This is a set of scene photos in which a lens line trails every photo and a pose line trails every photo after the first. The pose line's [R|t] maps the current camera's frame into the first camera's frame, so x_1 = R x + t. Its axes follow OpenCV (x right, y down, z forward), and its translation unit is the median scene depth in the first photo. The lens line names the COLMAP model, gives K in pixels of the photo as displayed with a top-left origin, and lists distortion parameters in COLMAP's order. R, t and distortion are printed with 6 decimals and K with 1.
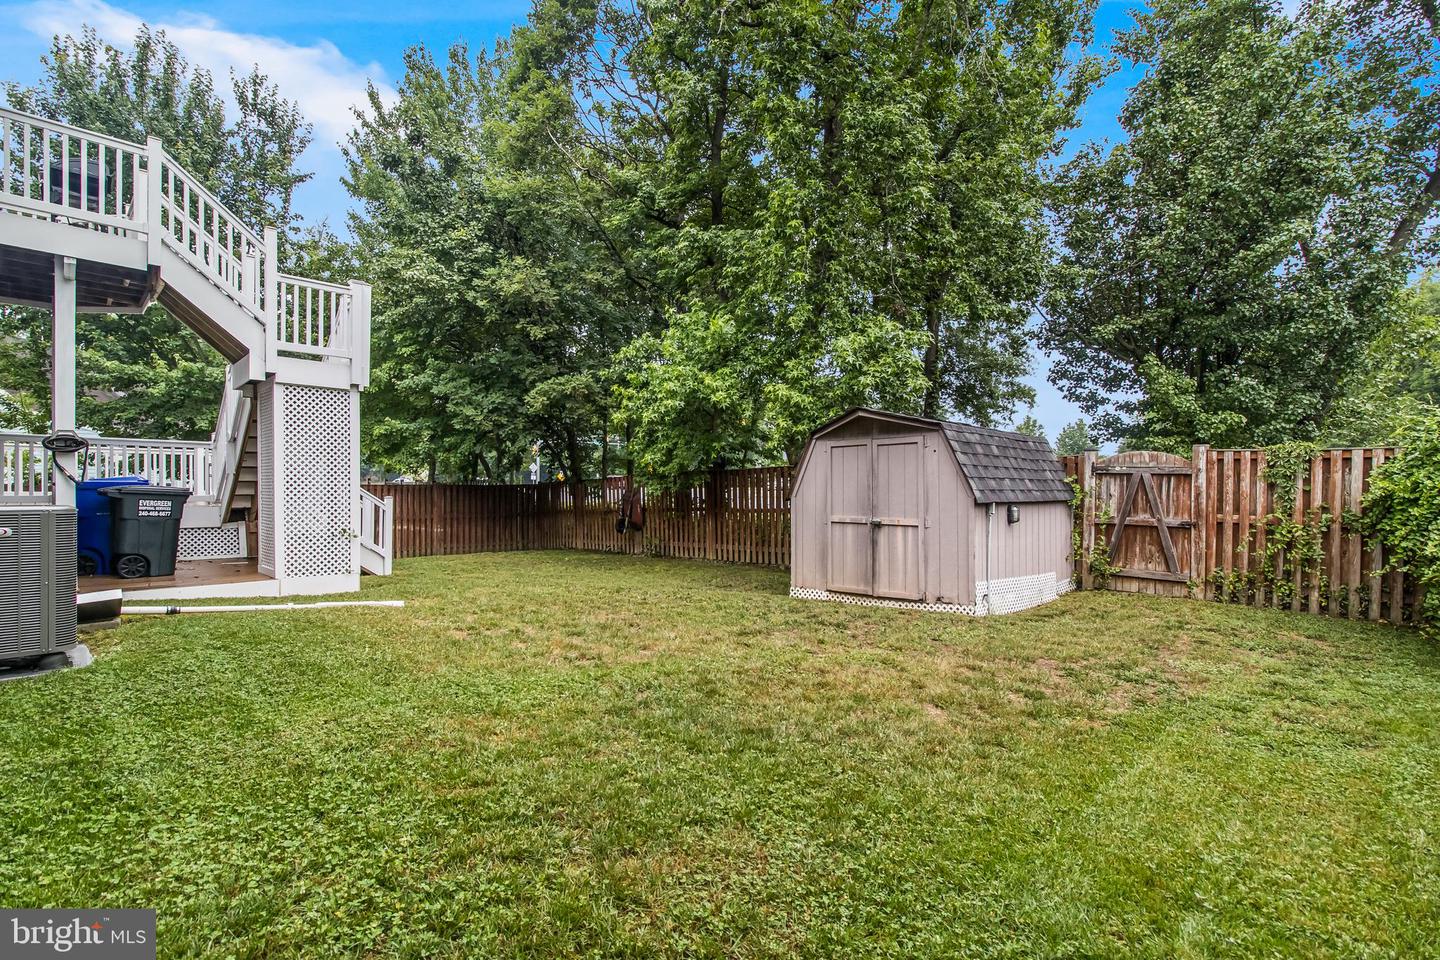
lens RADIAL K [[682.8, 0, 723.0], [0, 682.8, 488.1], [0, 0, 1]] dist [0.000964, 0.000346]
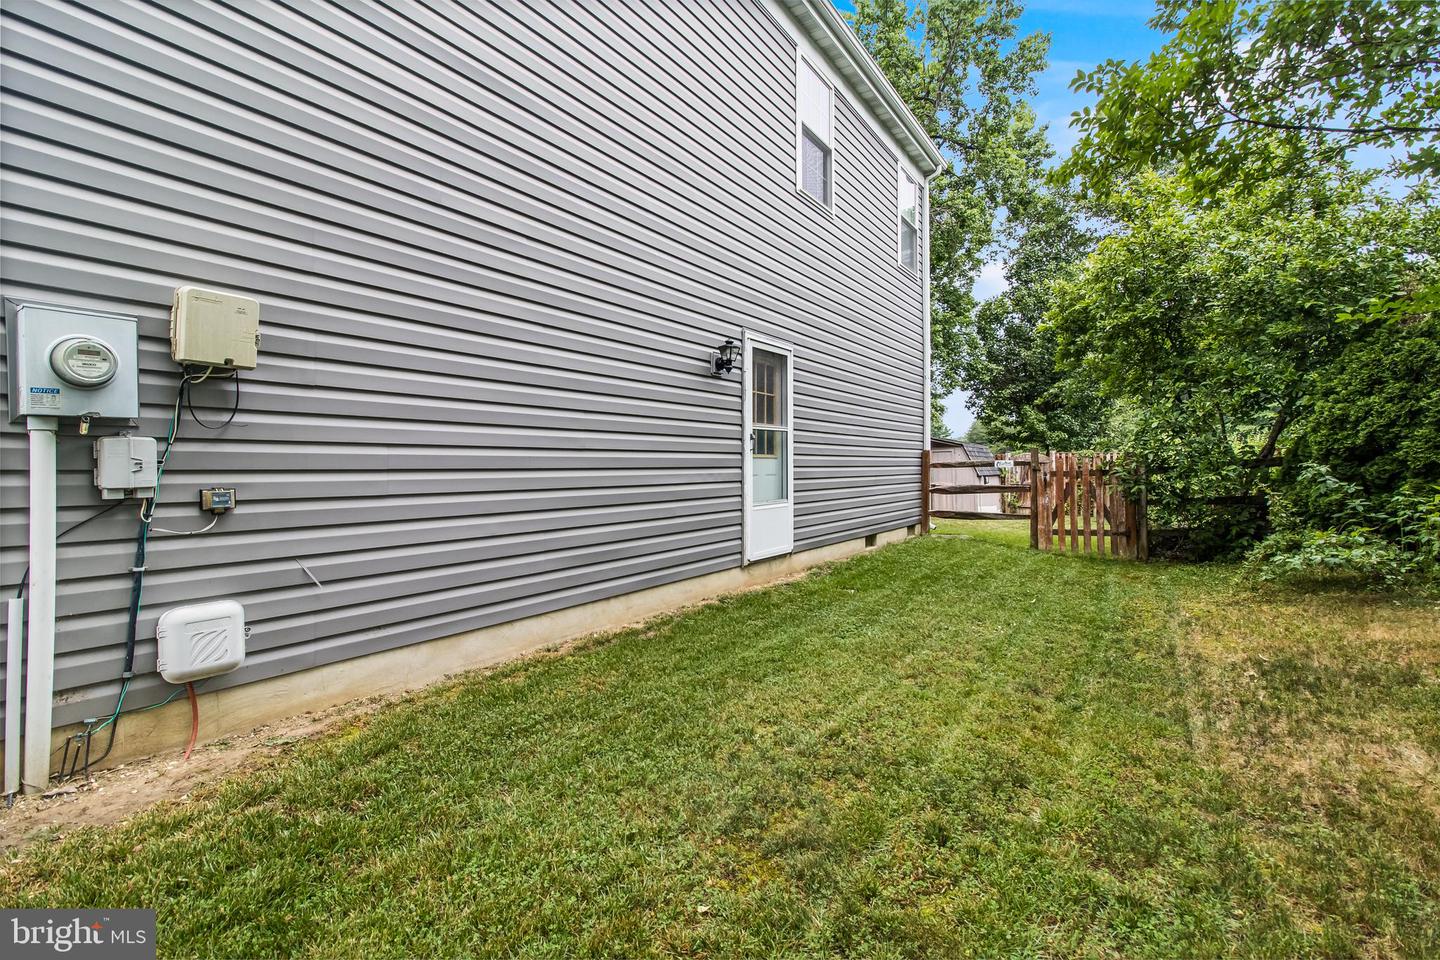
lens RADIAL K [[673.0, 0, 716.7], [0, 673.0, 469.1], [0, 0, 1]] dist [0.004182, 0.000142]
pose [[0.982070, -0.022024, 0.187225, -0.879125], [0.022531, 0.999746, -0.000583, -0.021937], [-0.187165, 0.004791, 0.982317, -1.072995]]
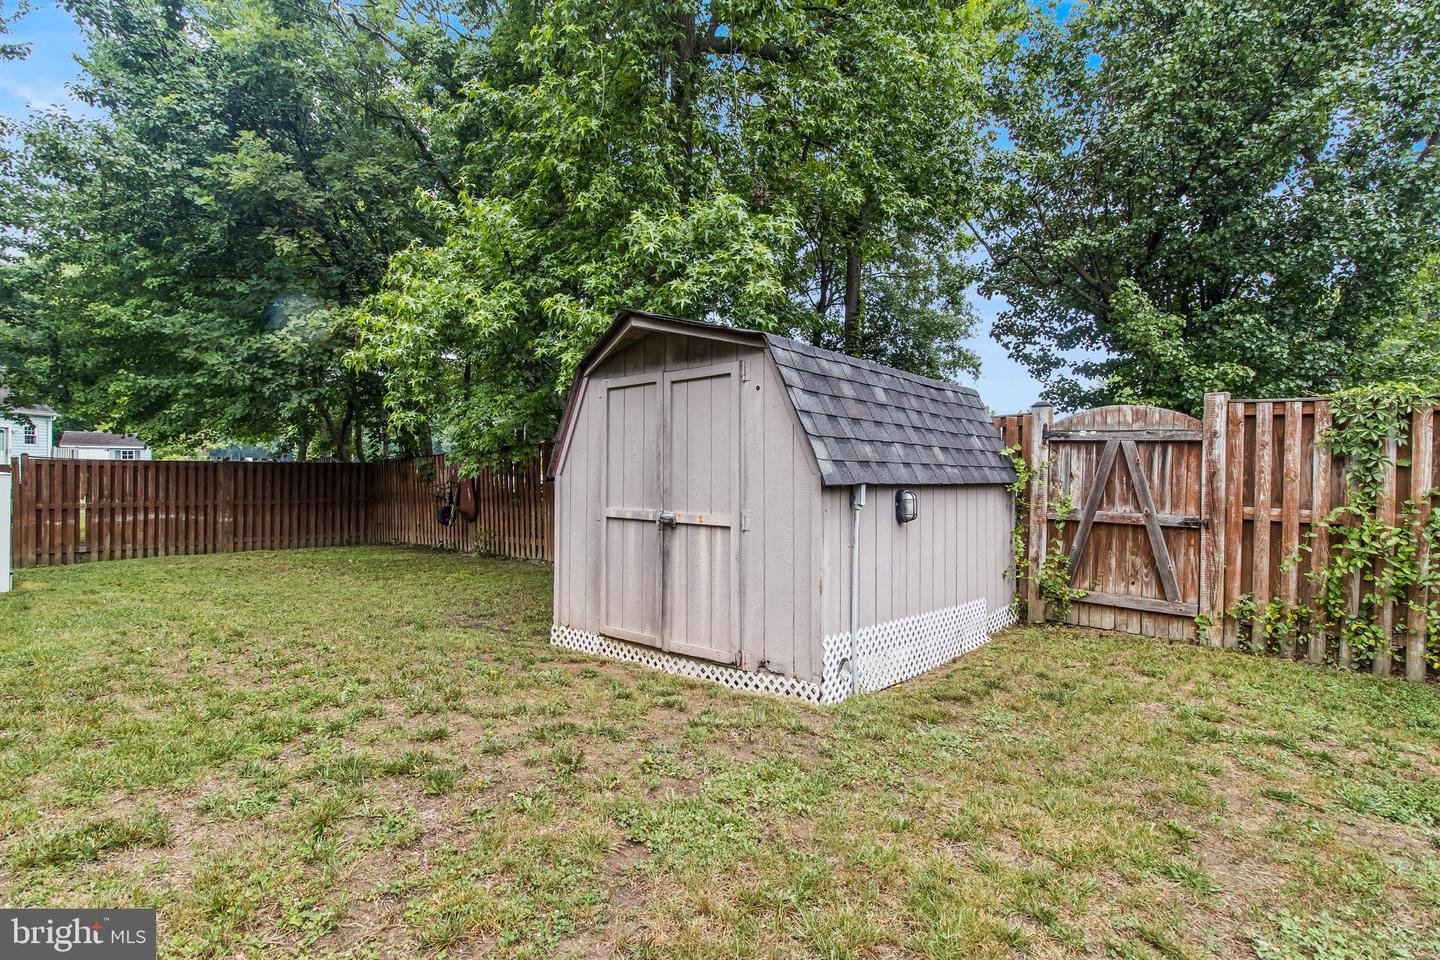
lens RADIAL K [[668.0, 0, 726.6], [0, 668.0, 470.0], [0, 0, 1]] dist [0.001960, 0.000070]
pose [[0.998643, 0.006803, 0.051638, 0.223610], [-0.006478, 0.999958, -0.006457, 0.011857], [-0.051680, 0.006114, 0.998645, 0.411709]]
